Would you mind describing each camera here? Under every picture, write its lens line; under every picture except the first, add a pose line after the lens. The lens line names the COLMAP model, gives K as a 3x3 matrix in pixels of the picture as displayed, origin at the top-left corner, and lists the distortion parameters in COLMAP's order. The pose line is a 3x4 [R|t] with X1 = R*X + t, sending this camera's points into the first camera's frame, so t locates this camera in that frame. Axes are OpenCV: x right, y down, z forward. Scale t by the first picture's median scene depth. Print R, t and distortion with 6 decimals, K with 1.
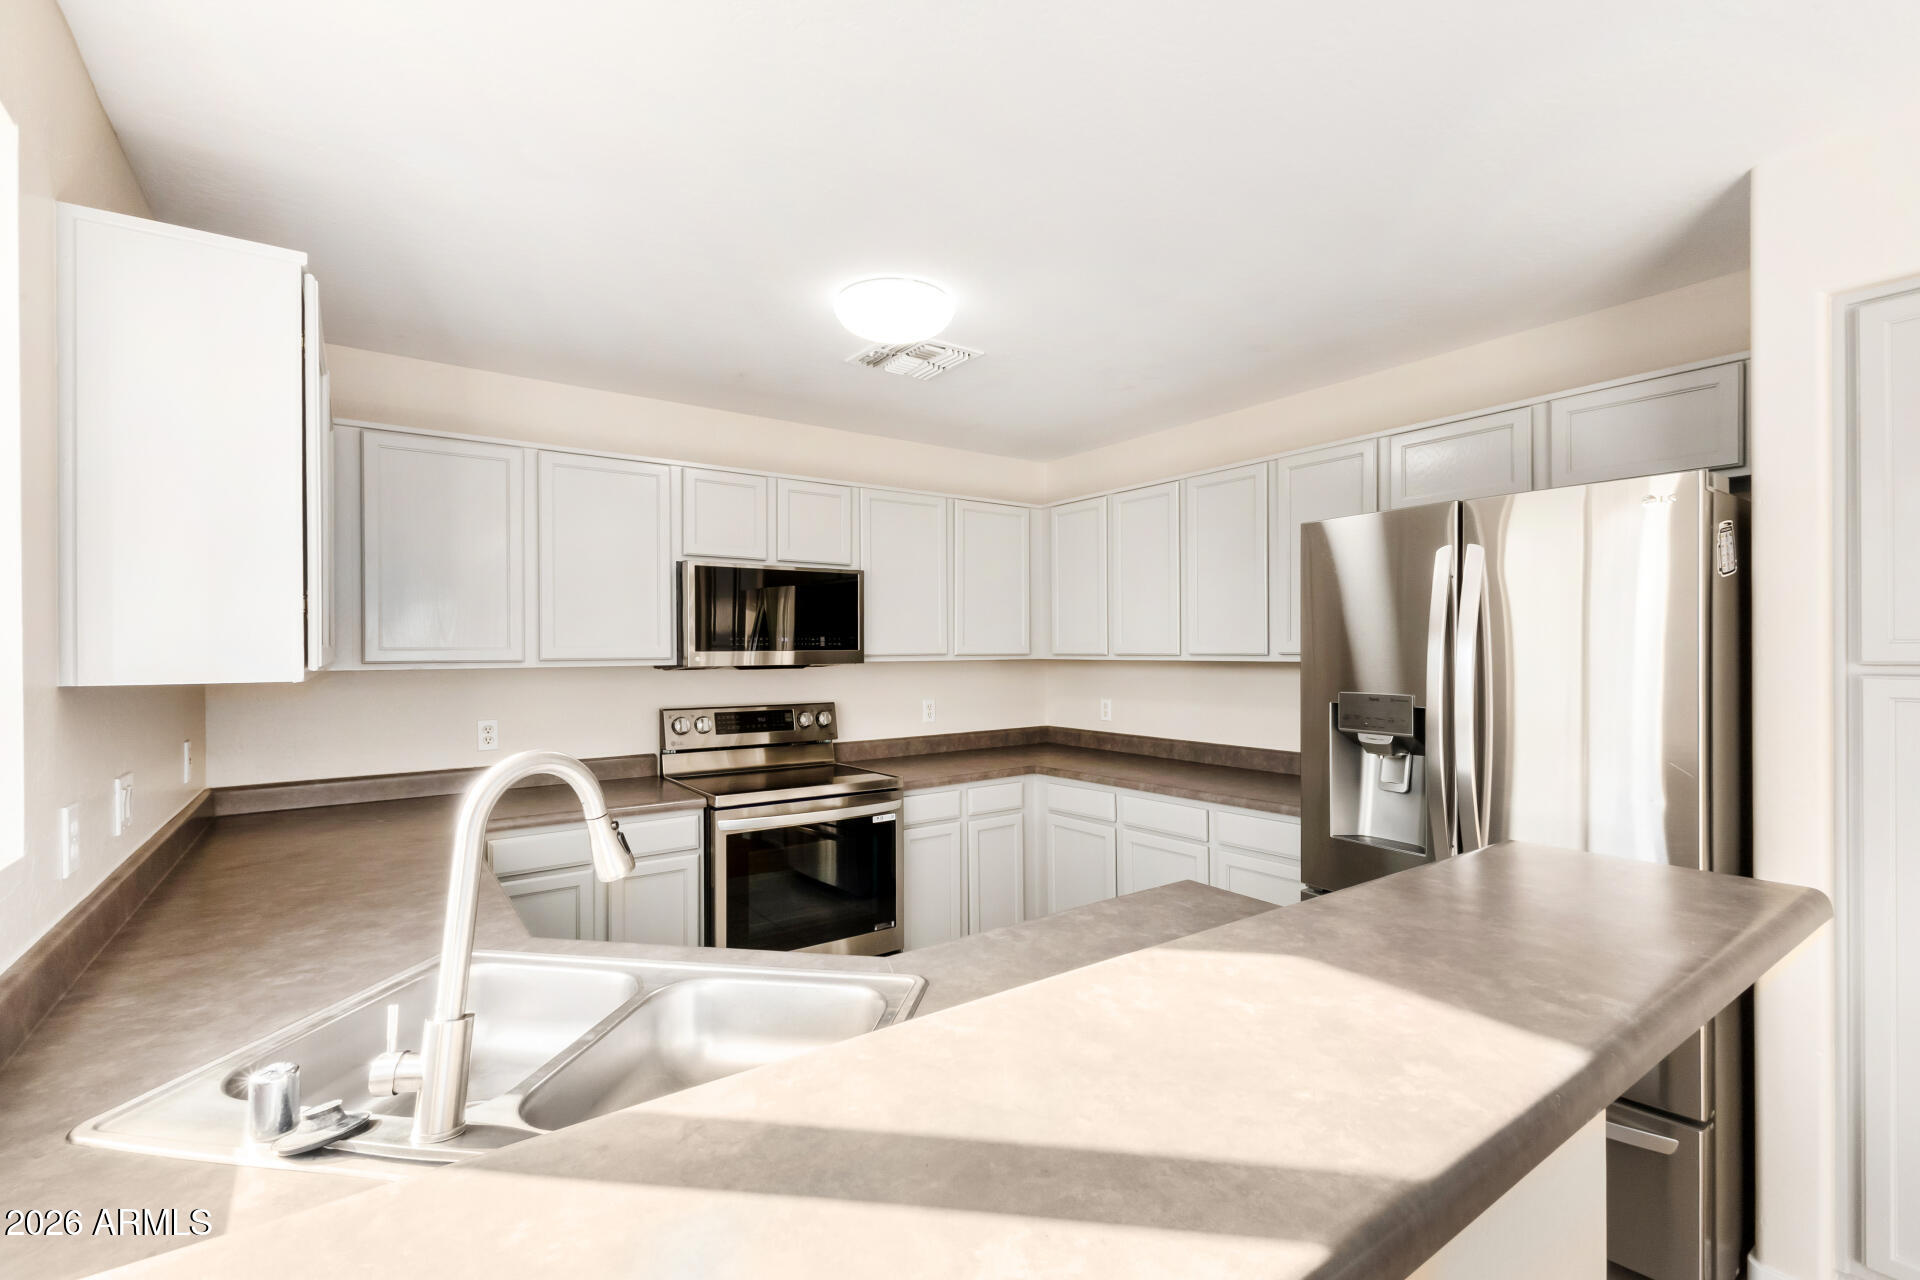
lens RADIAL K [[845.2, 0, 951.7], [0, 845.2, 651.9], [0, 0, 1]] dist [-0.000065, -0.000100]
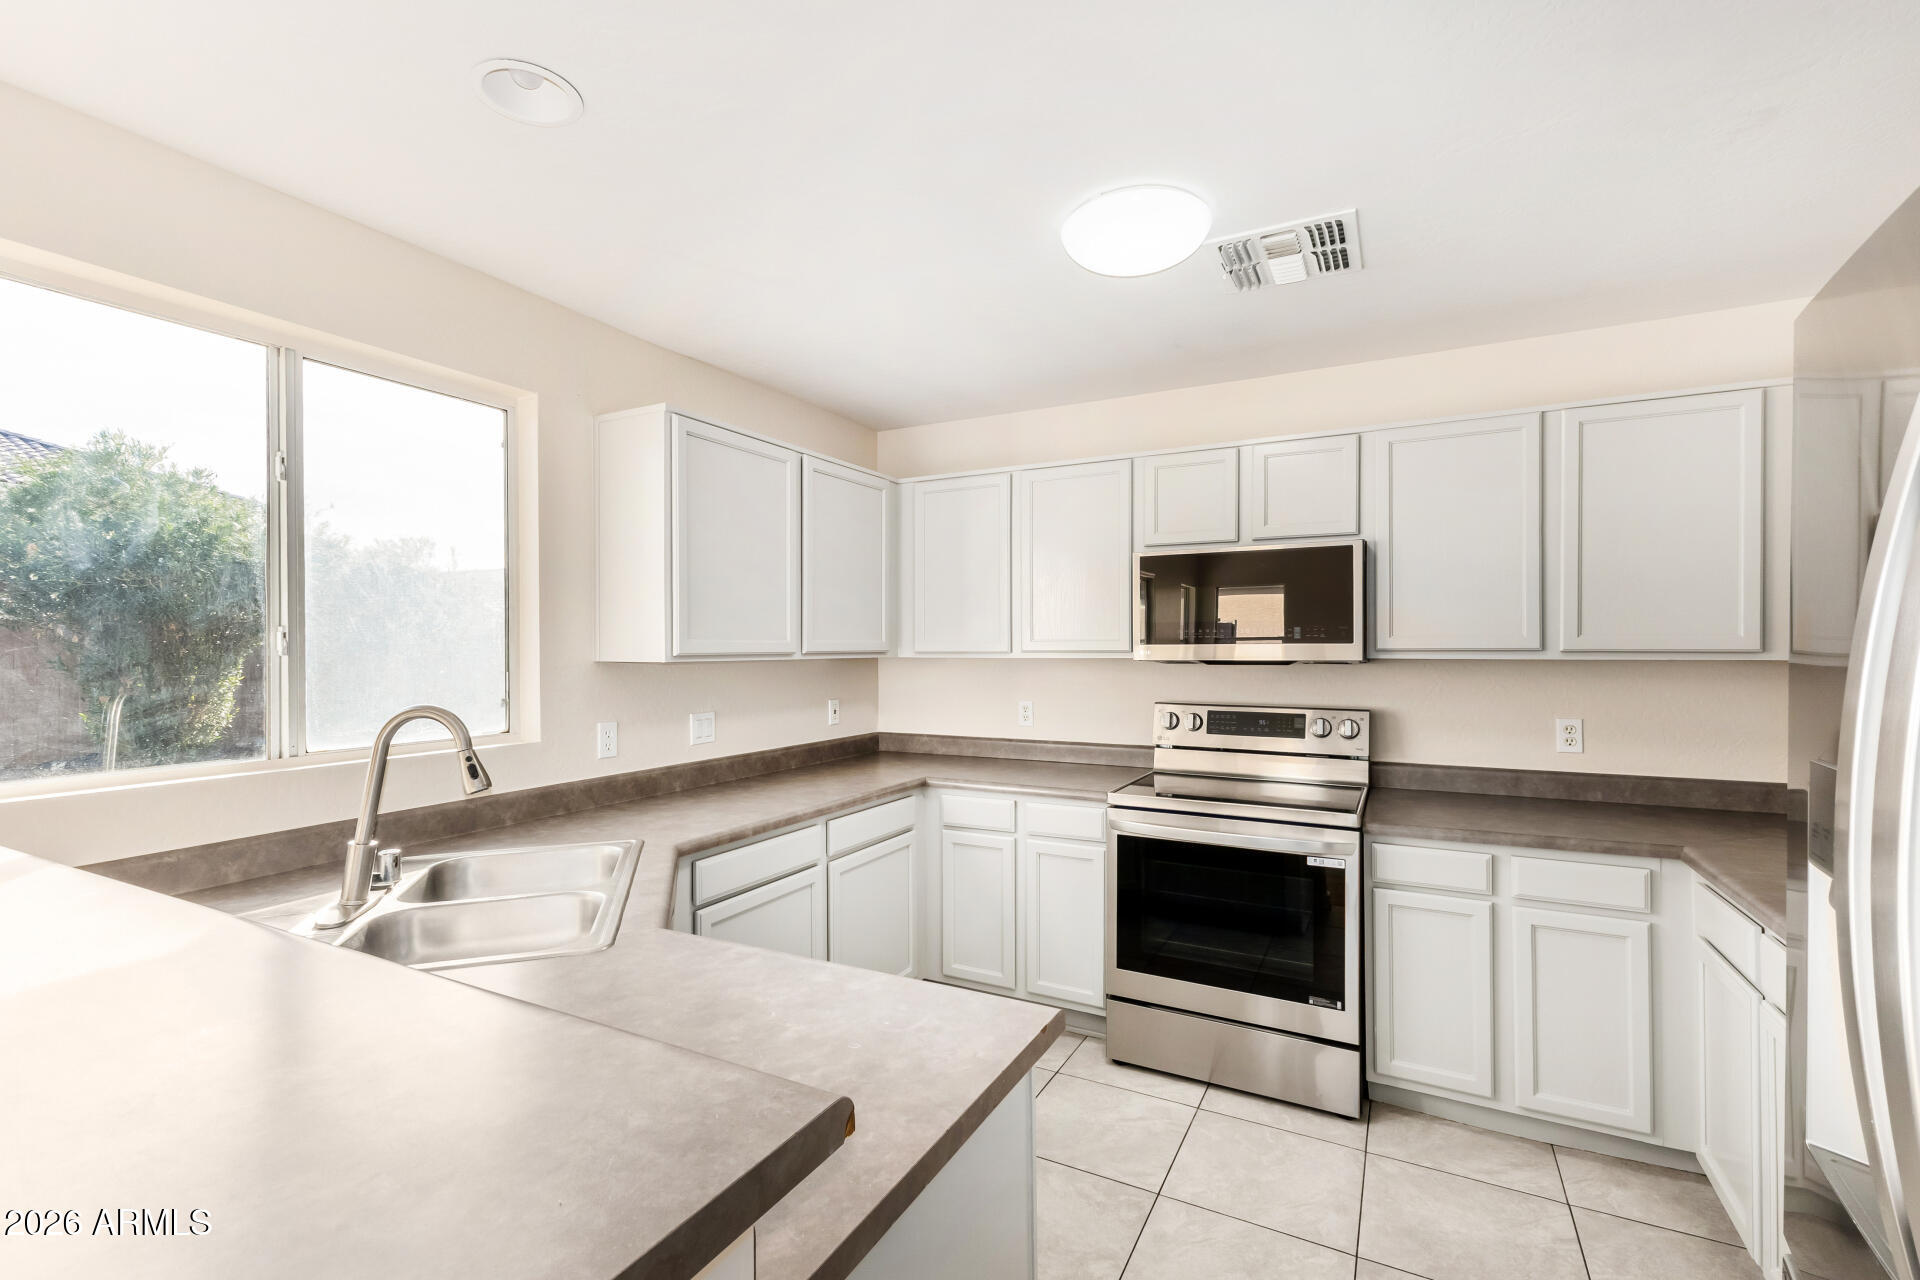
lens RADIAL K [[845.2, 0, 951.9], [0, 845.2, 639.3], [0, 0, 1]] dist [-0.000065, -0.000100]
pose [[0.438378, -0.001720, -0.898789, 0.436931], [-0.001590, 0.999995, -0.002690, -0.003194], [0.898789, 0.002609, 0.438373, 0.340016]]
